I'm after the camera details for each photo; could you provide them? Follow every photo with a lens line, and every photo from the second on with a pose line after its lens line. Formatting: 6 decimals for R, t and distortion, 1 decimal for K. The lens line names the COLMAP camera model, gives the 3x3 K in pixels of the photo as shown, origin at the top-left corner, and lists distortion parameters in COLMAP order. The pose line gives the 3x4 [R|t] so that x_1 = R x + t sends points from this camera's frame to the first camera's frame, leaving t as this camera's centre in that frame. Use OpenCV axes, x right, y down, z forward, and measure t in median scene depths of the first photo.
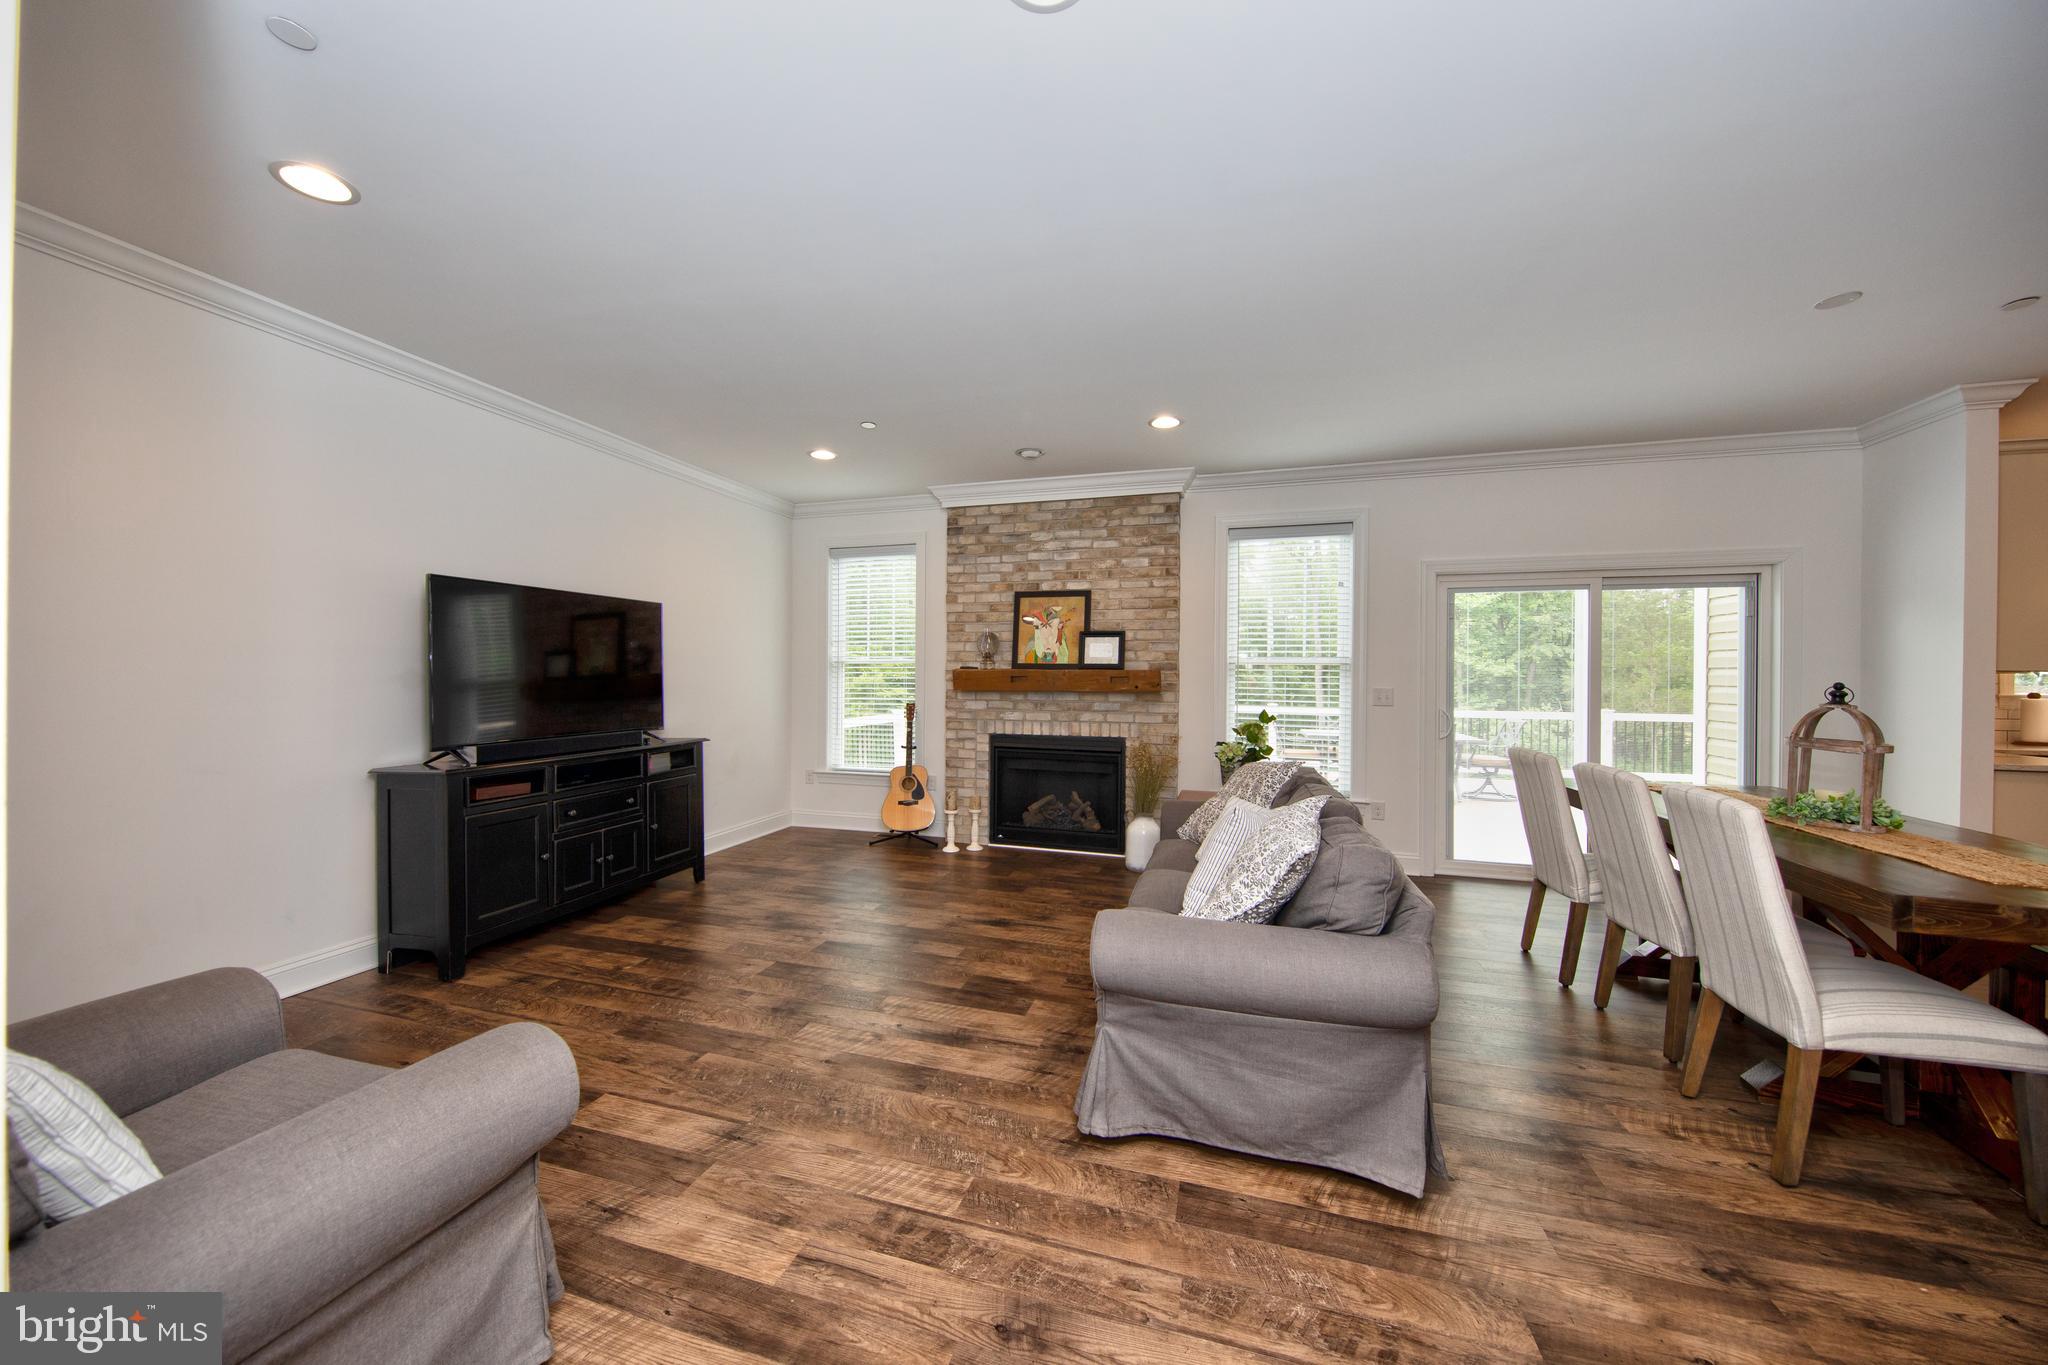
lens RADIAL K [[721.4, 0, 1022.4], [0, 721.4, 681.8], [0, 0, 1]] dist [0.003108, -0.002148]
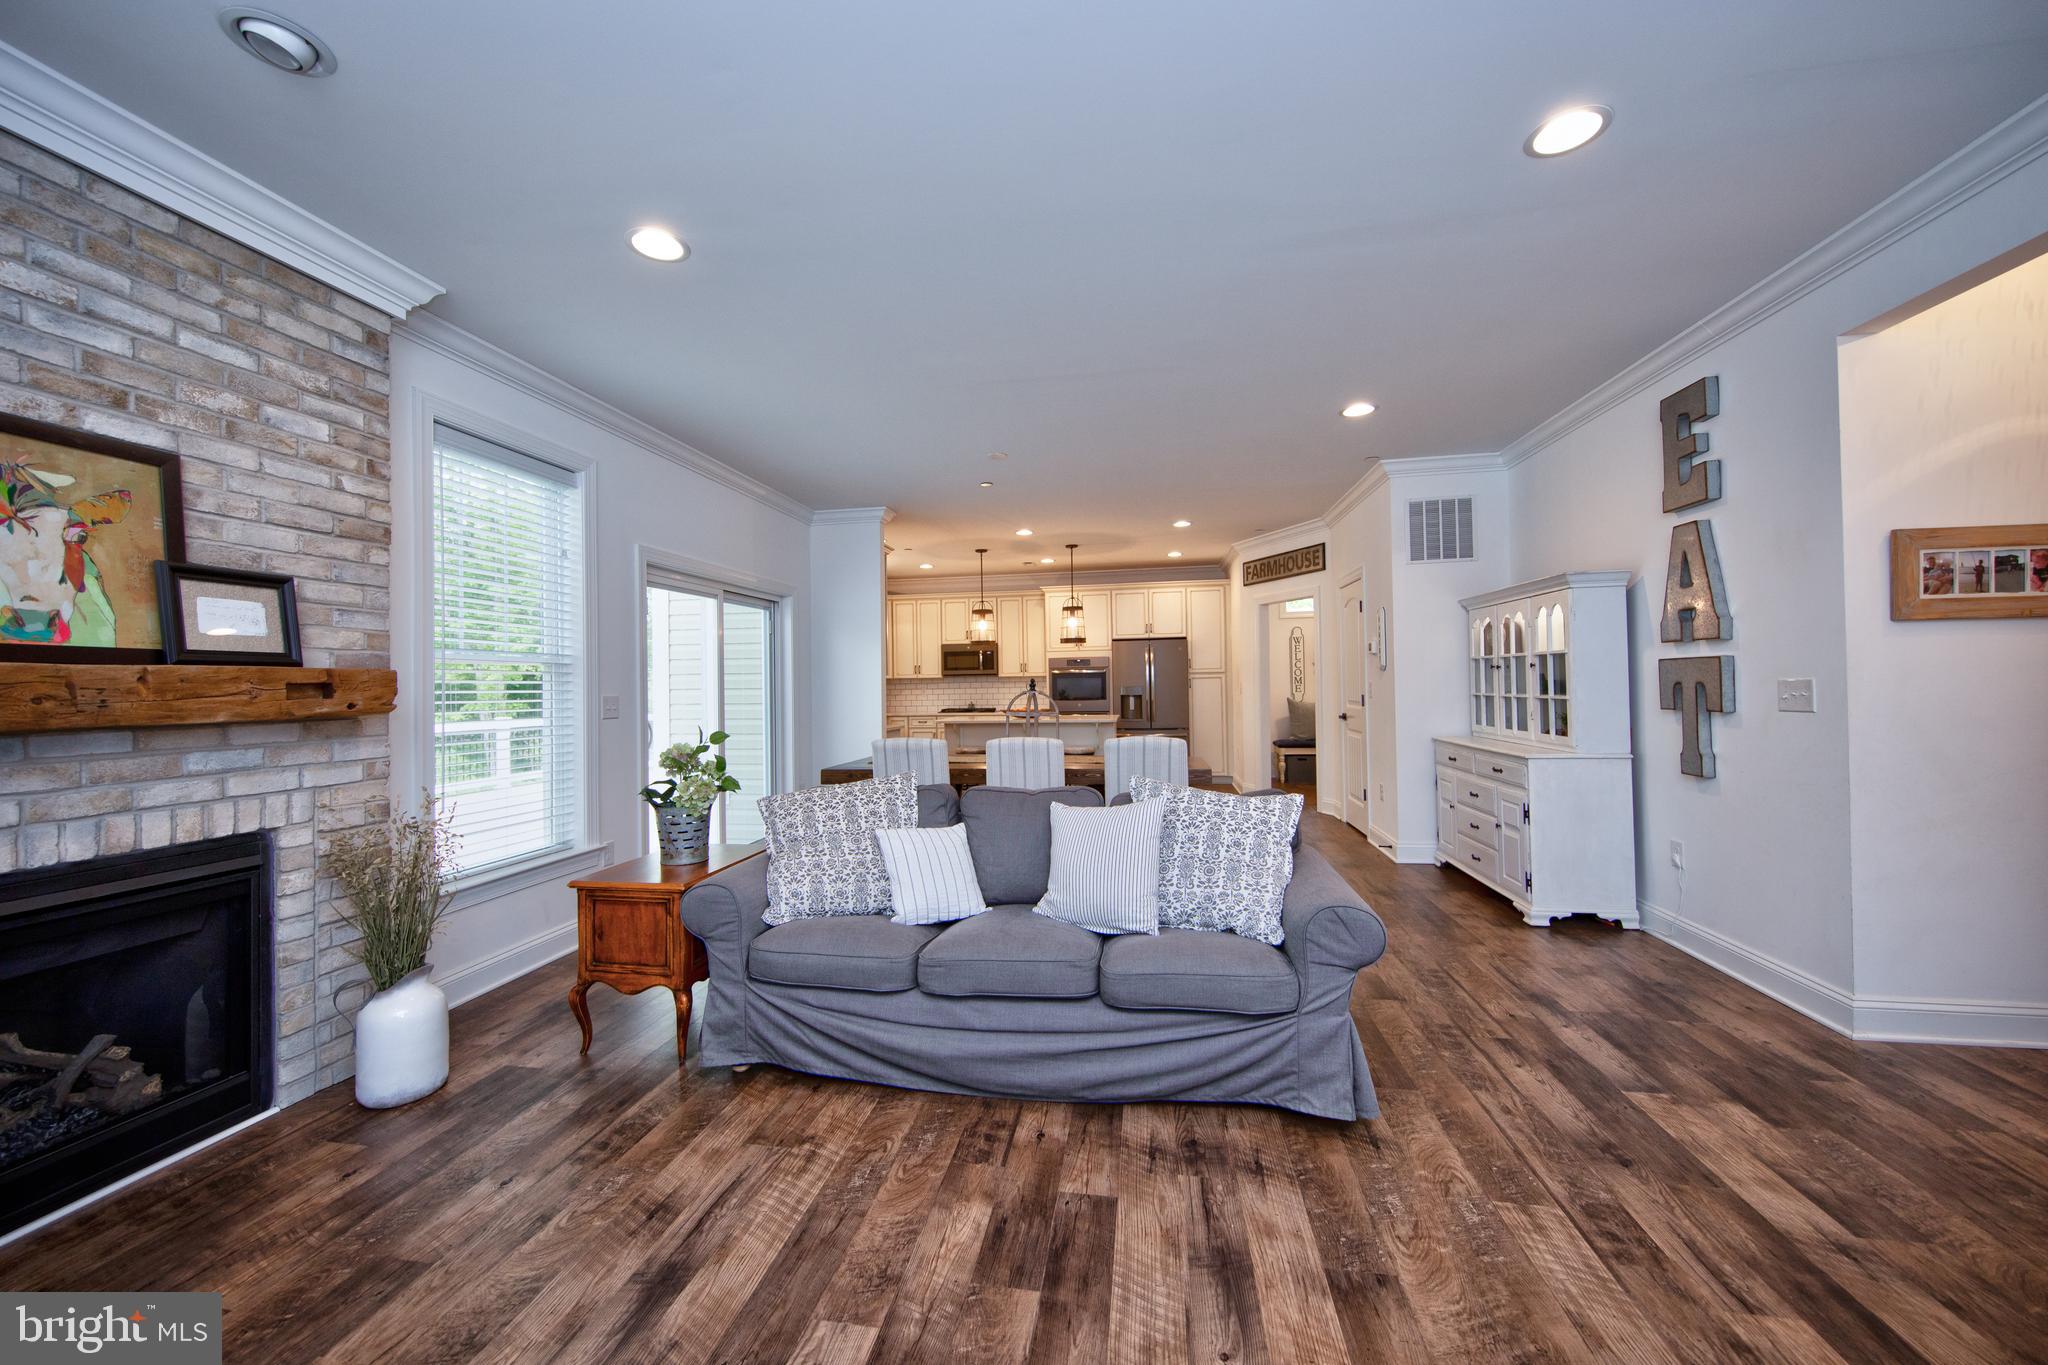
lens RADIAL K [[767.6, 0, 1014.5], [0, 767.6, 680.8], [0, 0, 1]] dist [0.004600, -0.003199]
pose [[-0.112880, -0.000359, 0.993609, -0.360883], [0.022867, 0.999734, 0.002959, -0.000412], [-0.993345, 0.023055, -0.112842, 0.628080]]
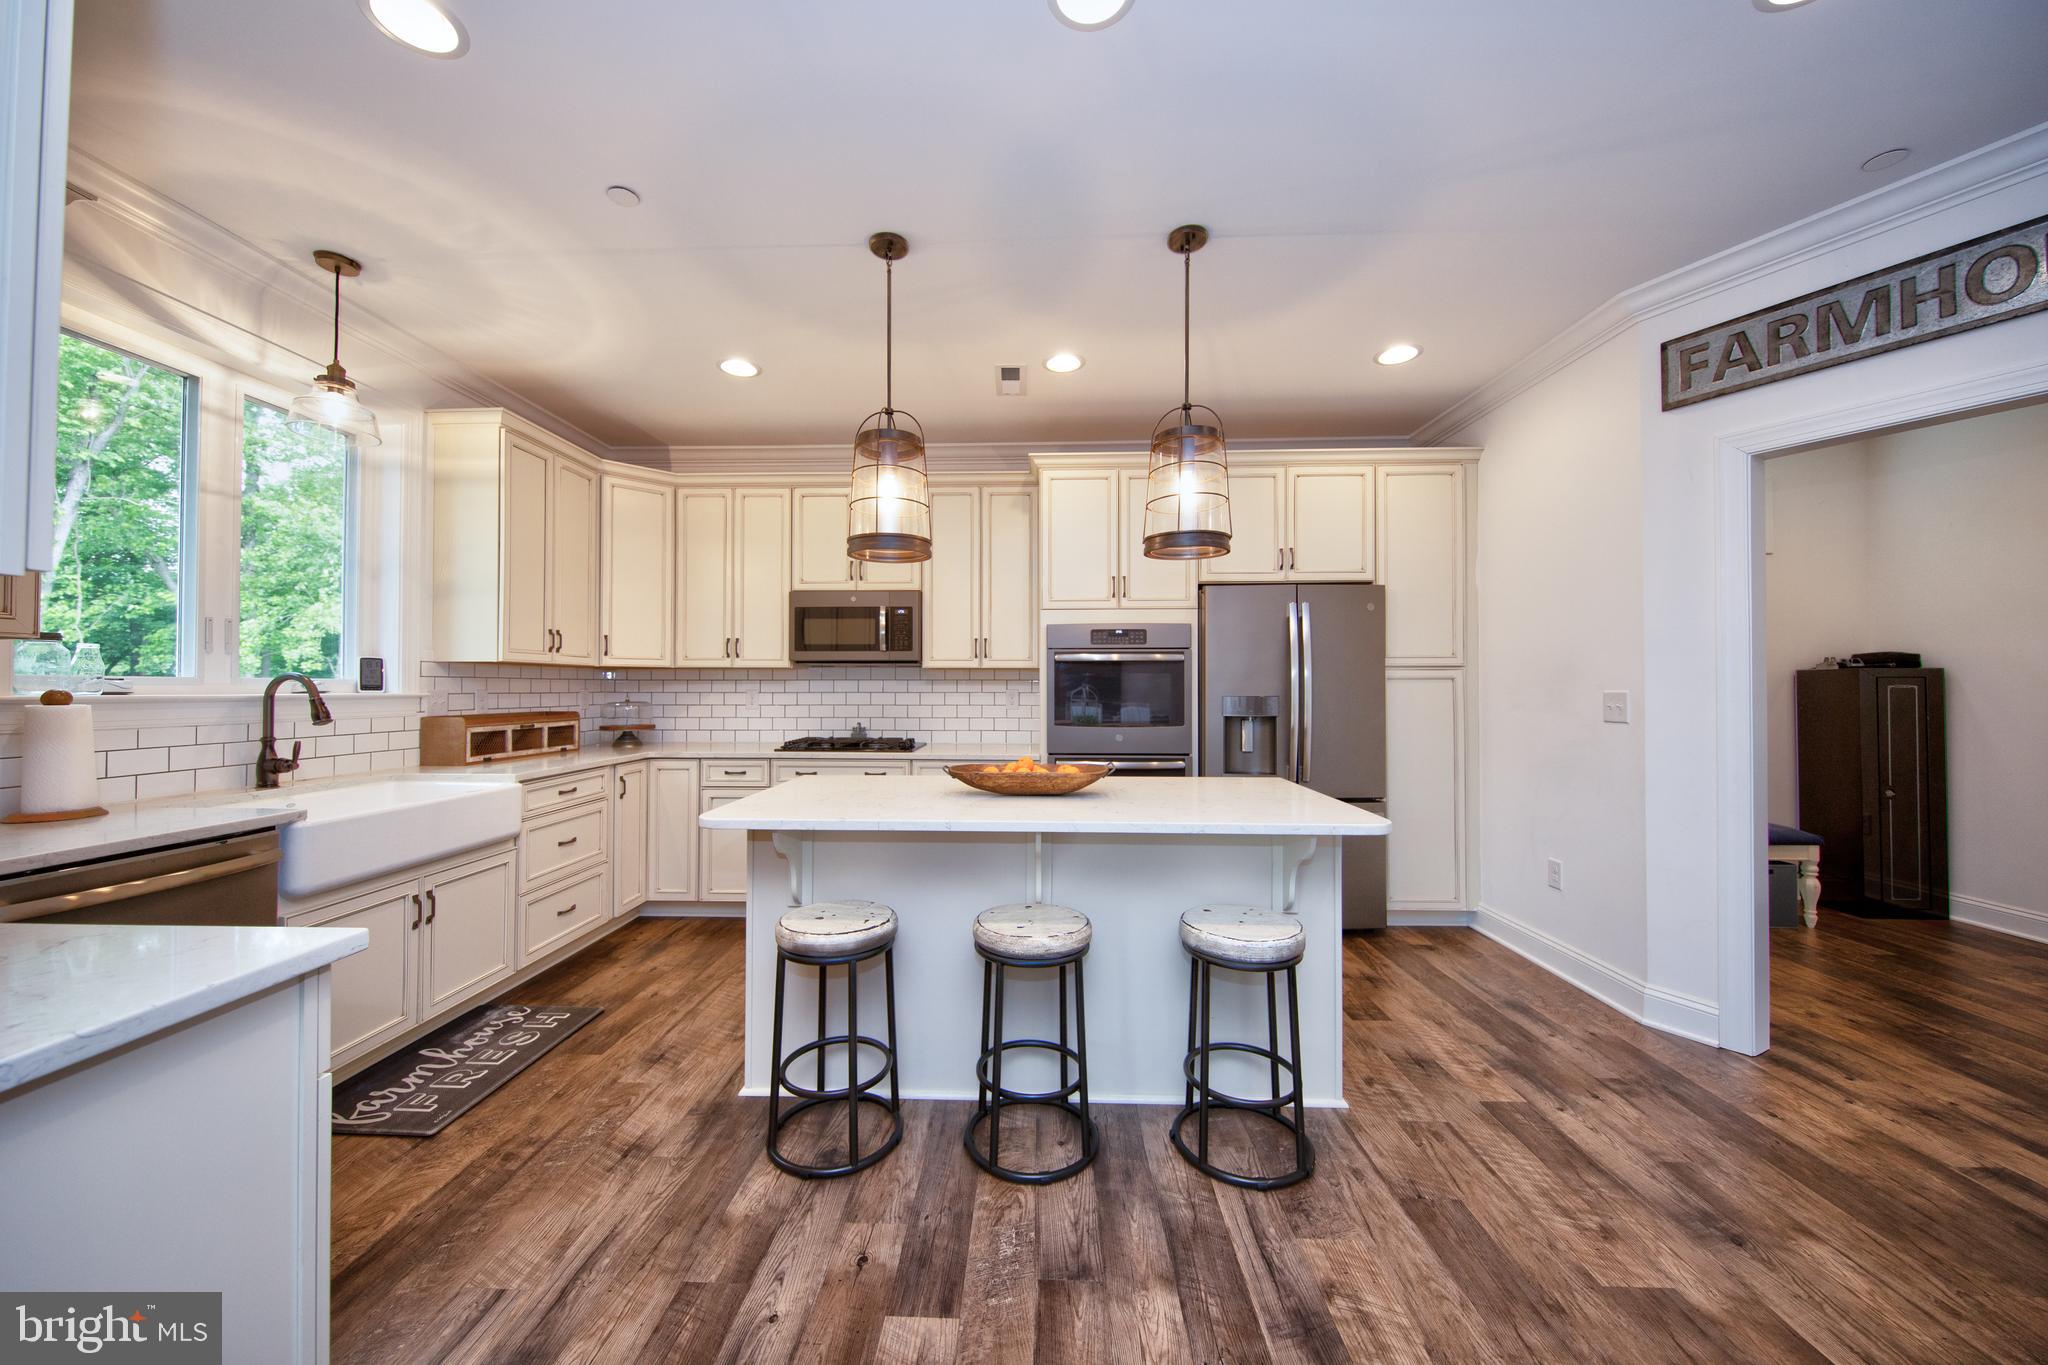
lens RADIAL K [[721.4, 0, 1017.4], [0, 721.4, 679.4], [0, 0, 1]] dist [0.003108, -0.002148]
pose [[-0.232620, 0.009073, 0.972525, 0.826887], [0.005024, 0.999954, -0.008127, 0.014122], [-0.972555, 0.002996, -0.232655, 0.528832]]
